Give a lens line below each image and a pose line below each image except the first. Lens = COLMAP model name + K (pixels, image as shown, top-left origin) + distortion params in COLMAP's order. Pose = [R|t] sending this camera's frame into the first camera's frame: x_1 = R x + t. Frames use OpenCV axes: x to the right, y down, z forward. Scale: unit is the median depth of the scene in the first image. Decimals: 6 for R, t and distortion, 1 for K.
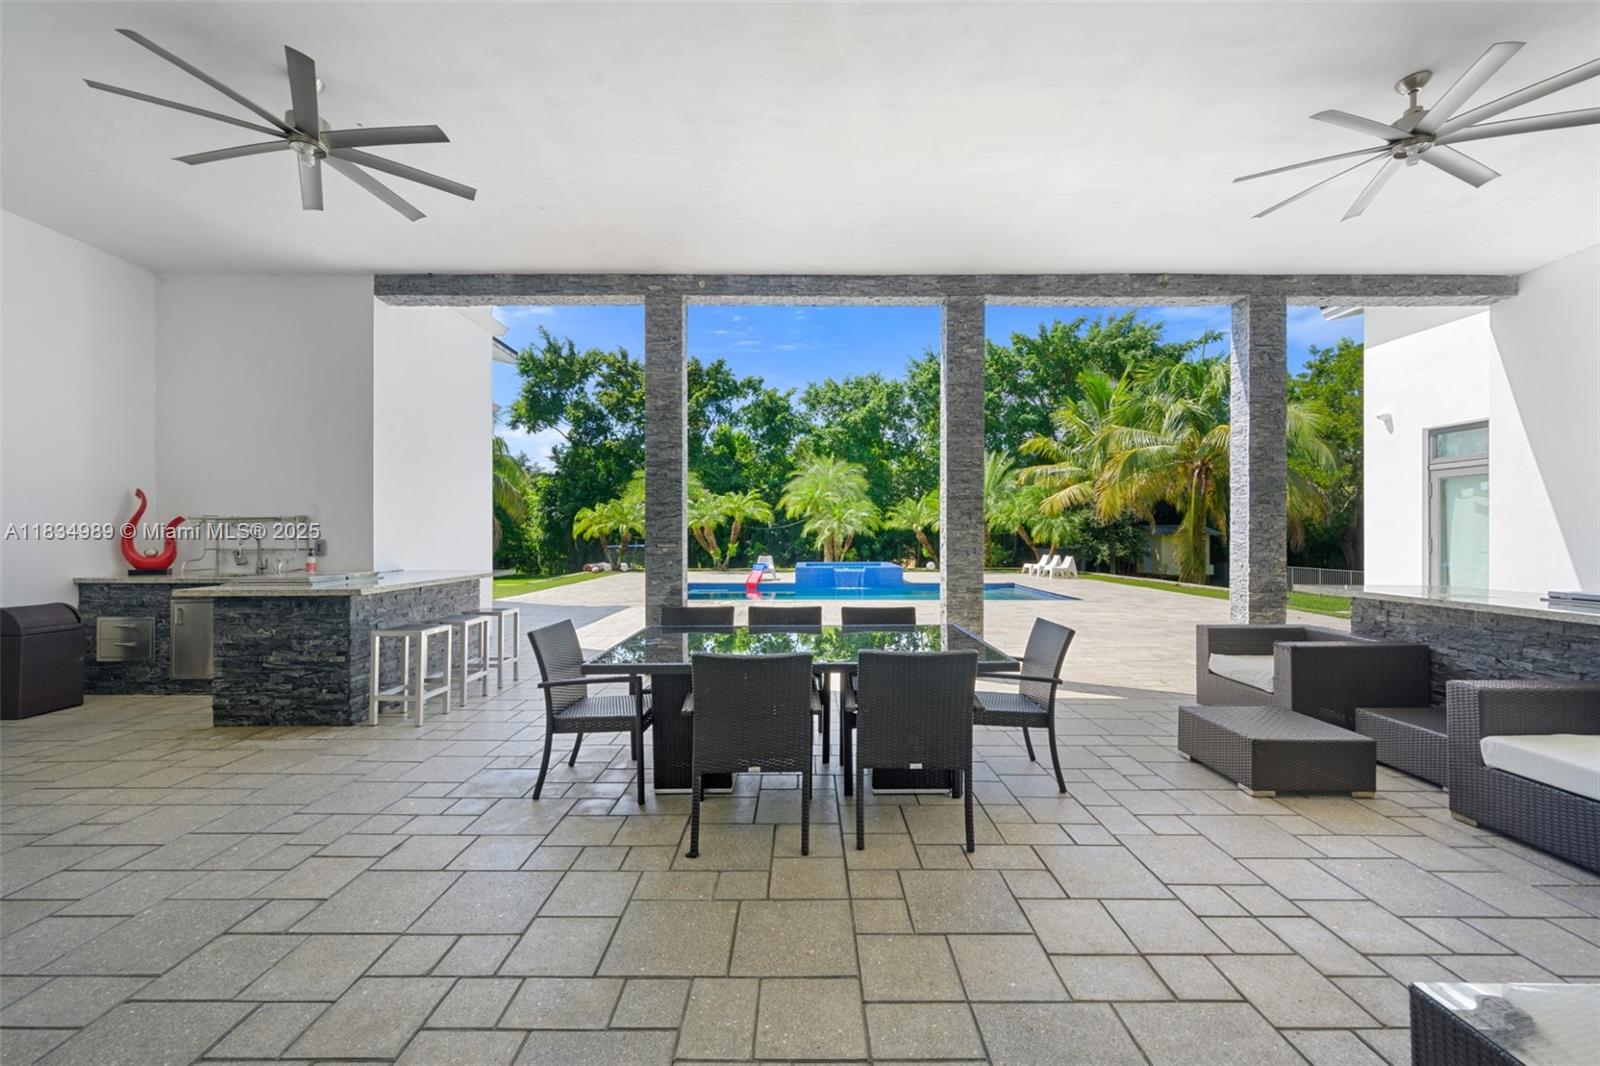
lens RADIAL K [[629.3, 0, 803.3], [0, 629.3, 542.1], [0, 0, 1]] dist [-0.008167, -0.000071]
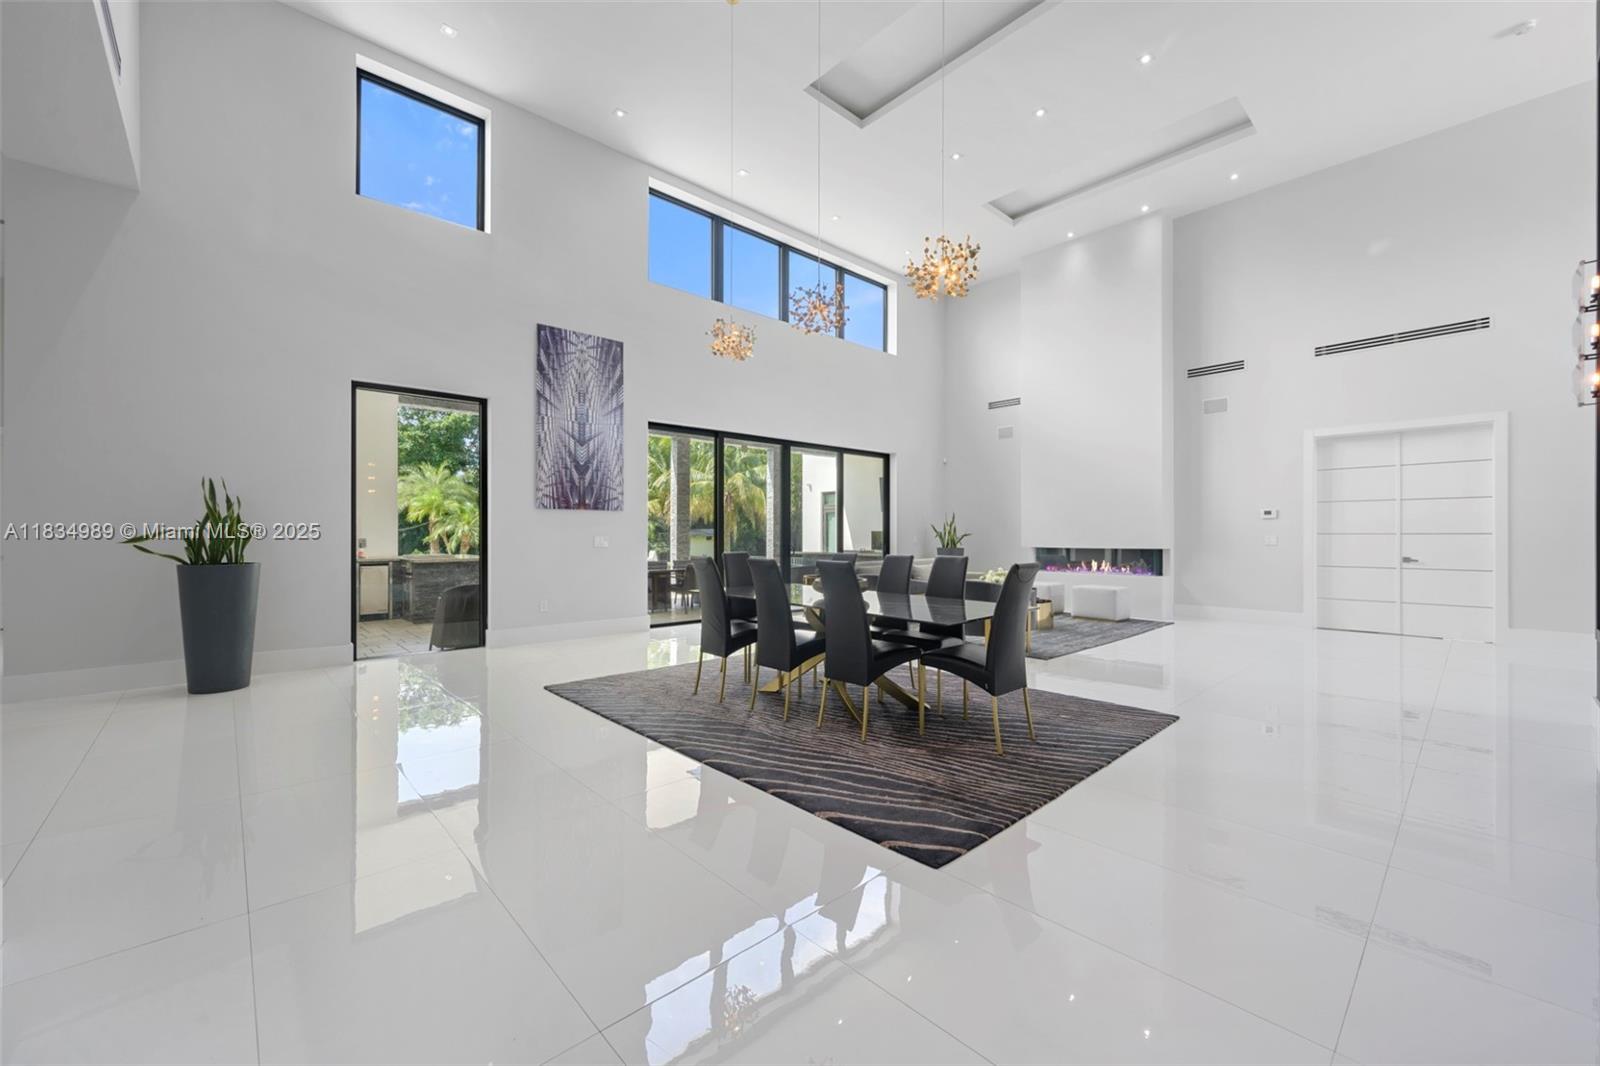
lens RADIAL K [[623.6, 0, 804.5], [0, 623.6, 549.6], [0, 0, 1]] dist [-0.010675, -0.000044]
pose [[0.739403, -0.026921, 0.672725, -0.244033], [0.016285, 0.999623, 0.022104, -0.001384], [-0.673066, -0.005388, 0.739563, -0.264943]]
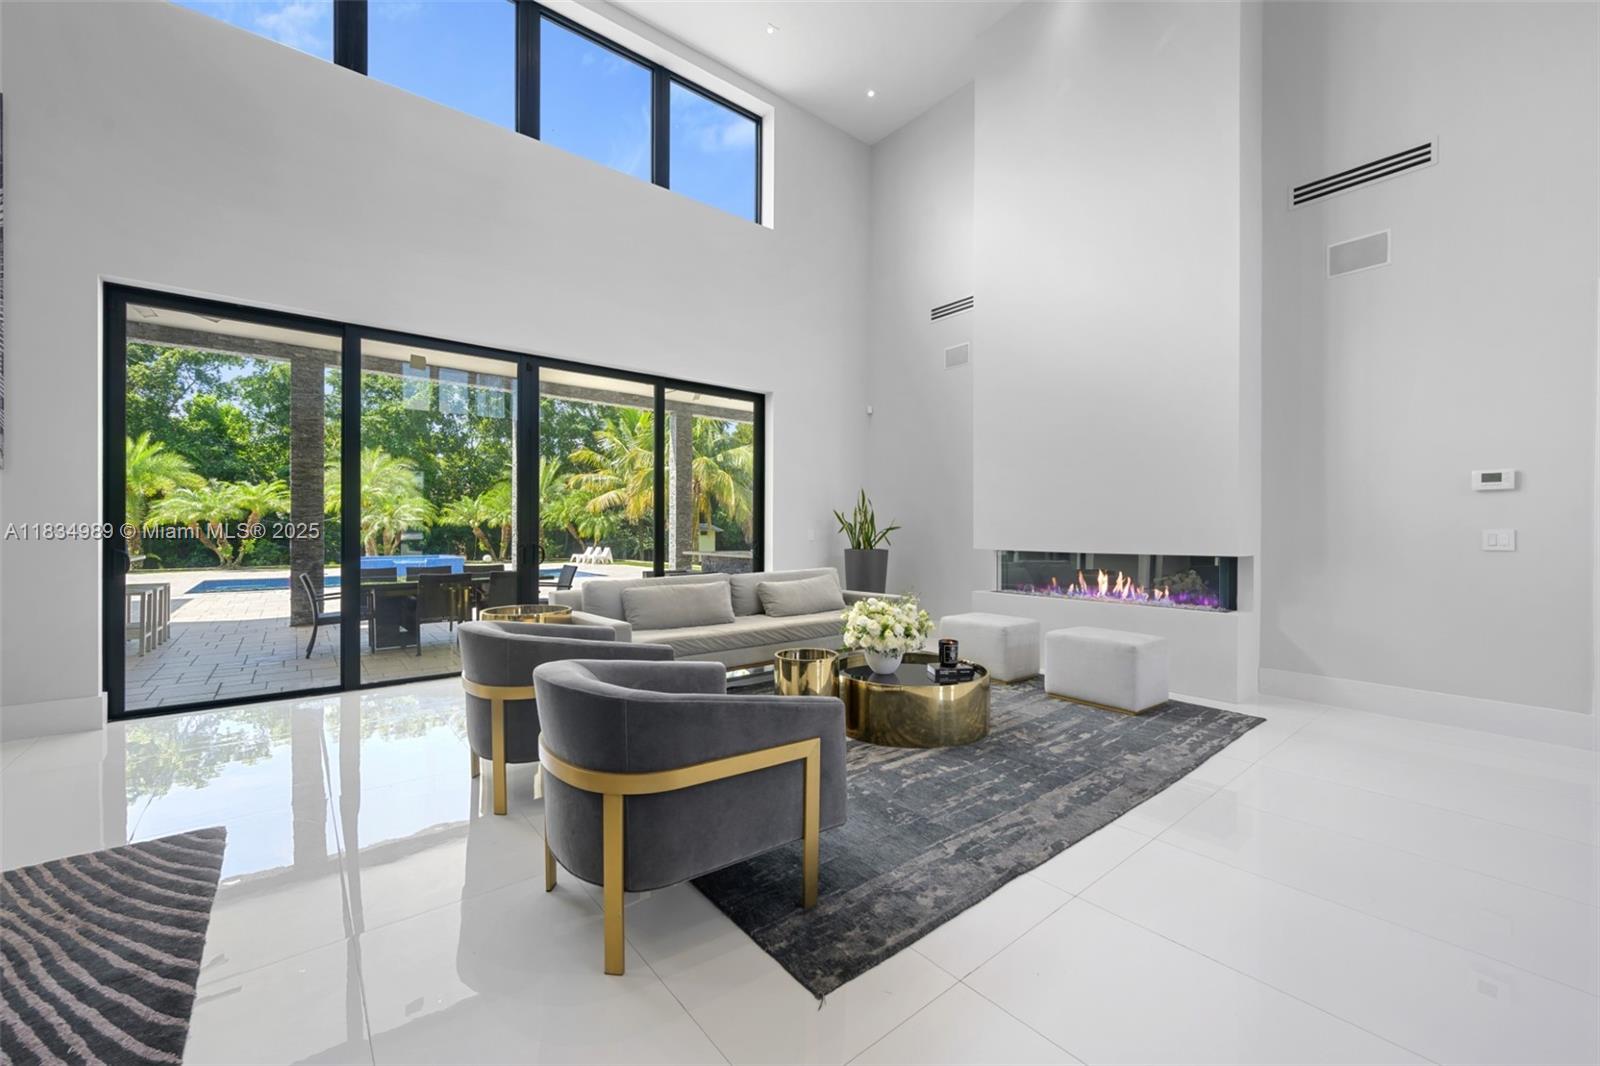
lens RADIAL K [[629.3, 0, 803.3], [0, 629.3, 542.1], [0, 0, 1]] dist [-0.008167, -0.000071]
pose [[0.777267, -0.007081, 0.629131, -0.058545], [0.003599, 0.999970, 0.006809, 0.003758], [-0.629161, -0.003028, 0.777269, -0.199779]]
